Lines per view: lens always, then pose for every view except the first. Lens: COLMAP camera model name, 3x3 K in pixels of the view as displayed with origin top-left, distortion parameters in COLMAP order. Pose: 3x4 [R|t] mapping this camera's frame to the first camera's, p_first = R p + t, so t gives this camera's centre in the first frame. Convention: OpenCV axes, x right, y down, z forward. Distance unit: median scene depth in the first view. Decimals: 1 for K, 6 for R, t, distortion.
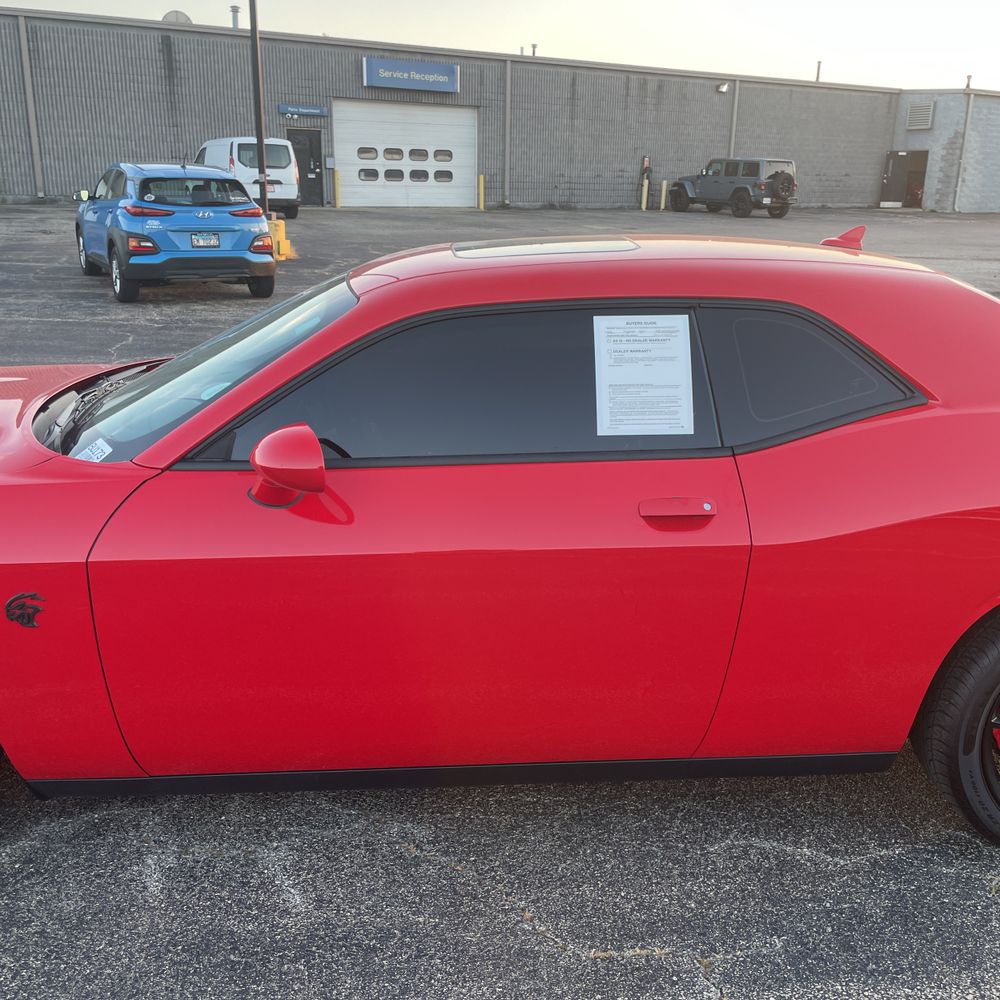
lens RADIAL K [[1019.7, 0, 517.6], [0, 1019.7, 495.7], [0, 0, 1]] dist [0.085684, -0.115781]
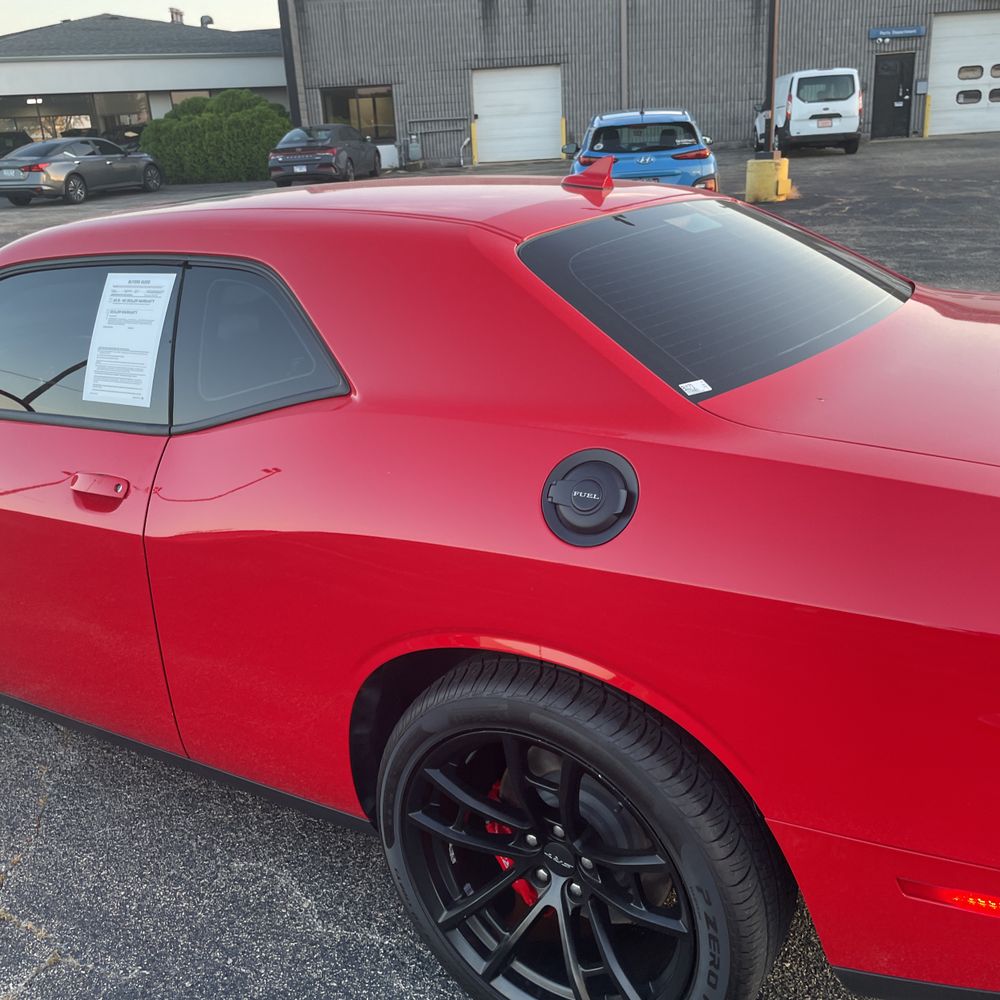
lens RADIAL K [[1019.7, 0, 517.6], [0, 1019.7, 495.7], [0, 0, 1]] dist [0.085684, -0.115781]
pose [[0.817348, 0.131204, -0.561006, 0.081825], [-0.100414, 0.991262, 0.085532, -0.007975], [0.567327, -0.013576, 0.823381, 0.037332]]
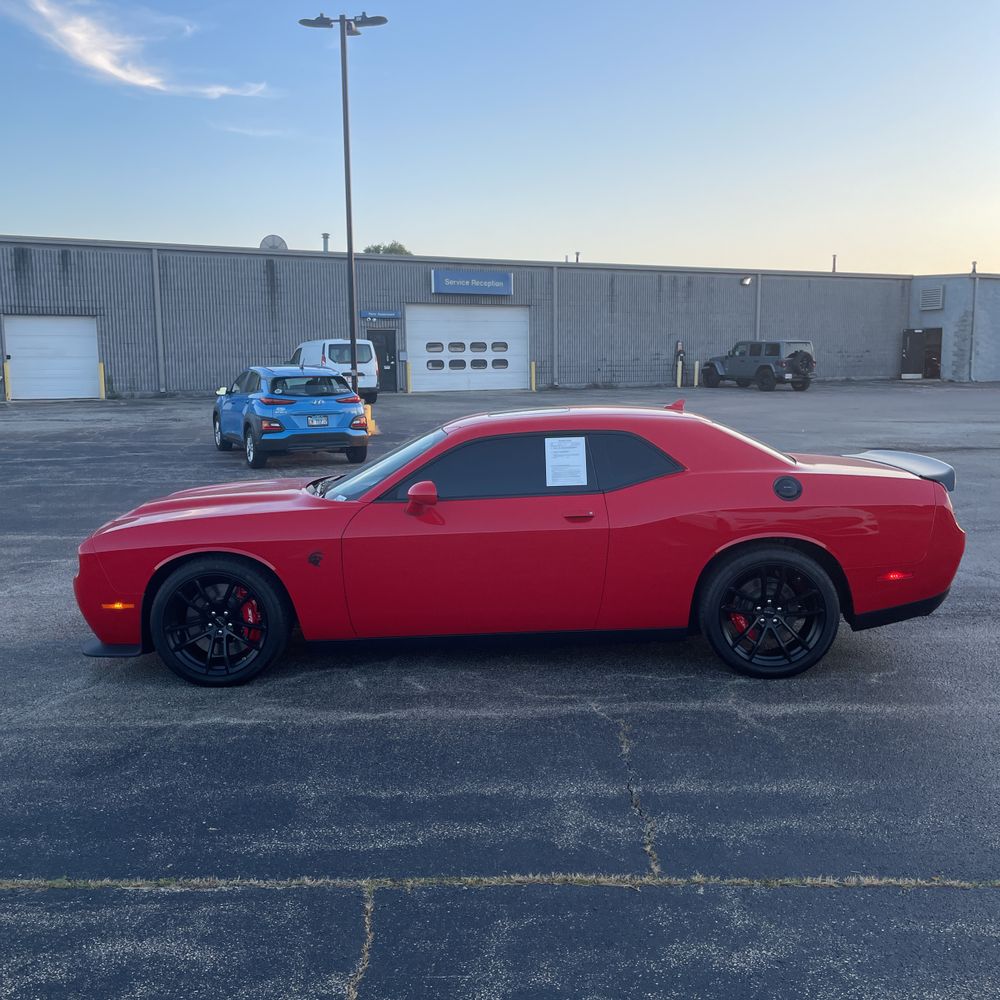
lens RADIAL K [[1036.8, 0, 515.2], [0, 1036.8, 501.6], [0, 0, 1]] dist [0.123066, -0.215942]
pose [[0.997895, -0.020883, -0.061393, 0.013053], [0.010558, 0.986416, -0.163927, 0.031993], [0.063982, 0.162934, 0.984560, -0.119389]]
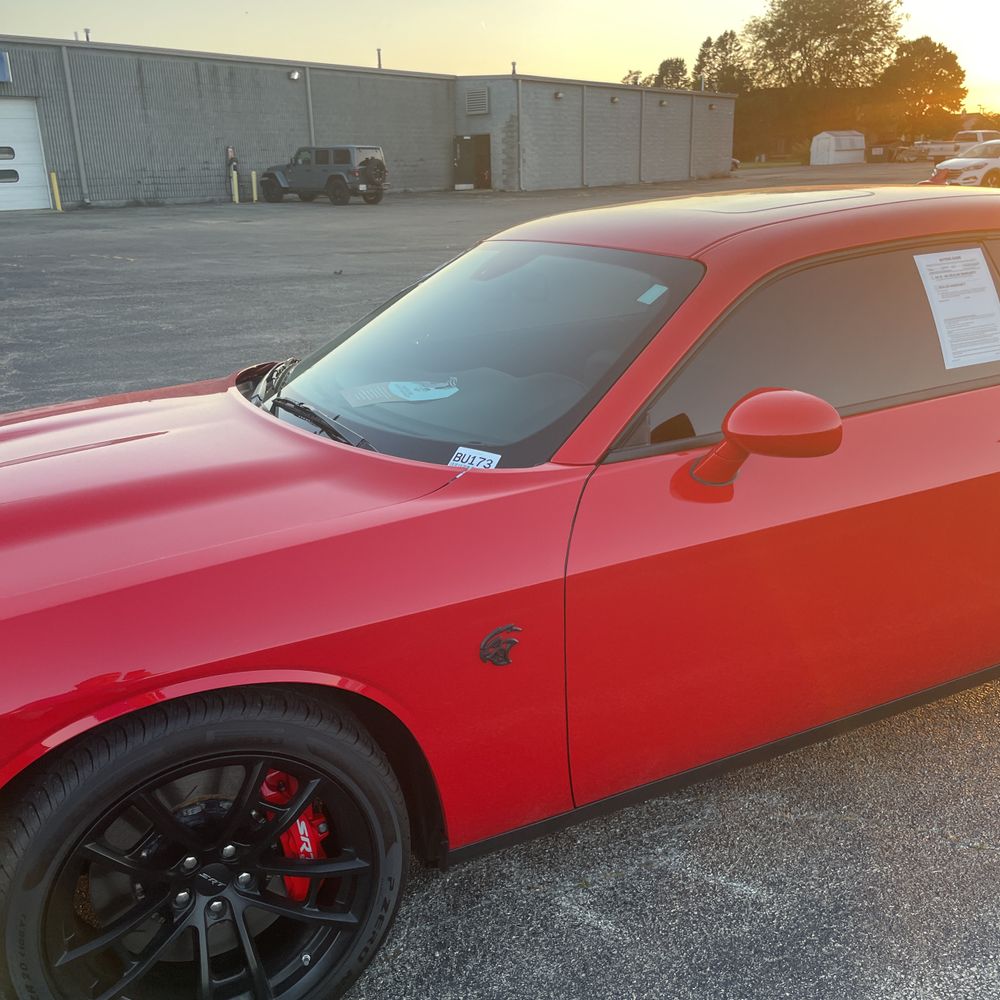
lens RADIAL K [[1024.2, 0, 496.7], [0, 1024.2, 505.2], [0, 0, 1]] dist [0.084466, -0.118471]
pose [[0.915109, -0.166552, 0.367201, -0.063500], [0.161303, 0.985870, 0.045175, -0.003783], [-0.369536, 0.017890, 0.929044, 0.016901]]
